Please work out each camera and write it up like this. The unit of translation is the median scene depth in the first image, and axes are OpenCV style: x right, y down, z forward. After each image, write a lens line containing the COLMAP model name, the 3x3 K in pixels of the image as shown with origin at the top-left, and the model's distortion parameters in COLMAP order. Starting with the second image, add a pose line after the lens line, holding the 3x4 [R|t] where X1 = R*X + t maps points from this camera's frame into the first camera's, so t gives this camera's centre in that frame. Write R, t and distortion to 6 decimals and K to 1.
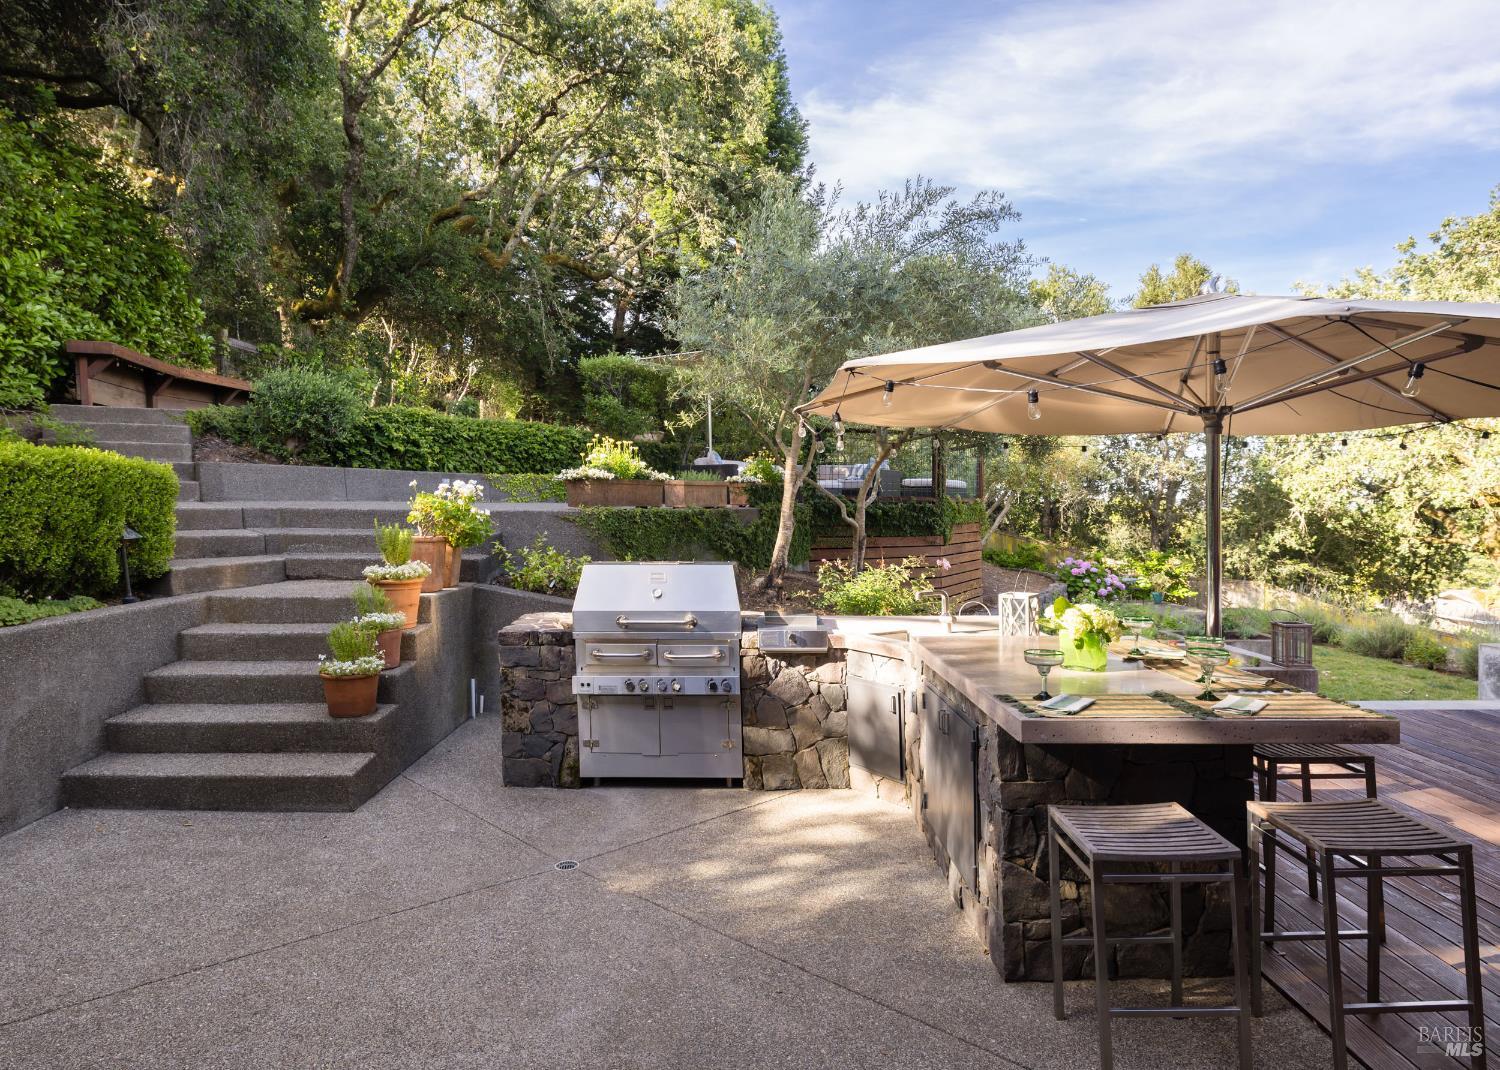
lens RADIAL K [[919.0, 0, 750.0], [0, 919.0, 535.0], [0, 0, 1]] dist [0.000866, 0.003505]
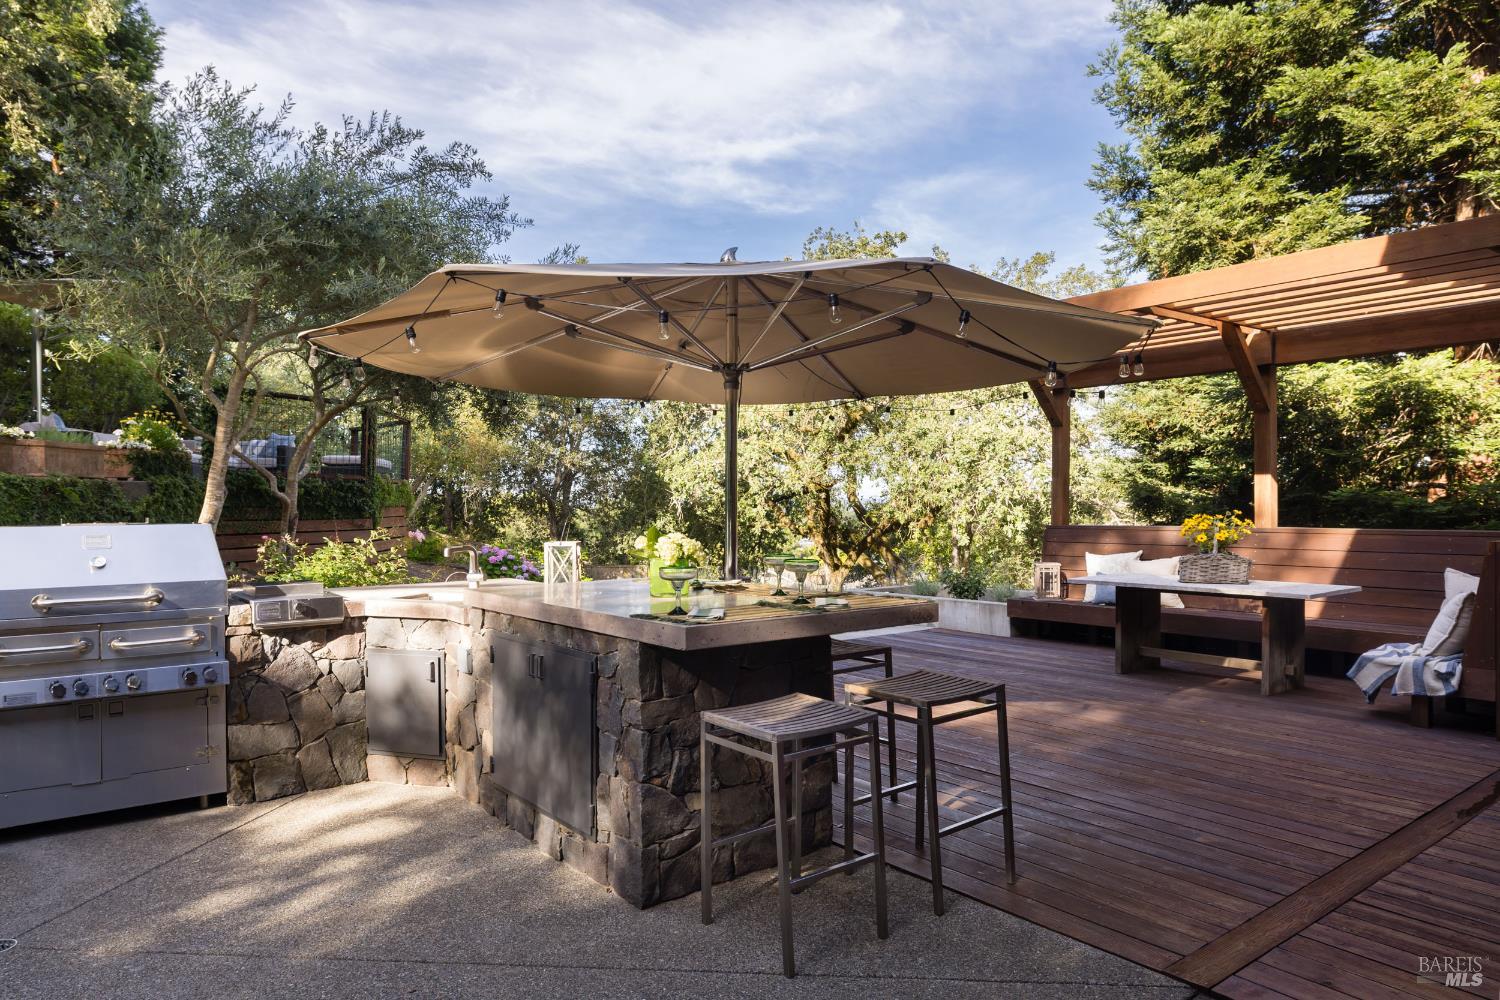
lens RADIAL K [[956.2, 0, 750.0], [0, 956.2, 500.0], [0, 0, 1]] dist [-0.003378, 0.005112]
pose [[0.795936, -0.002042, 0.605378, -0.149414], [0.026338, 0.999164, -0.031258, 0.050961], [-0.604808, 0.040824, 0.795324, 0.061558]]
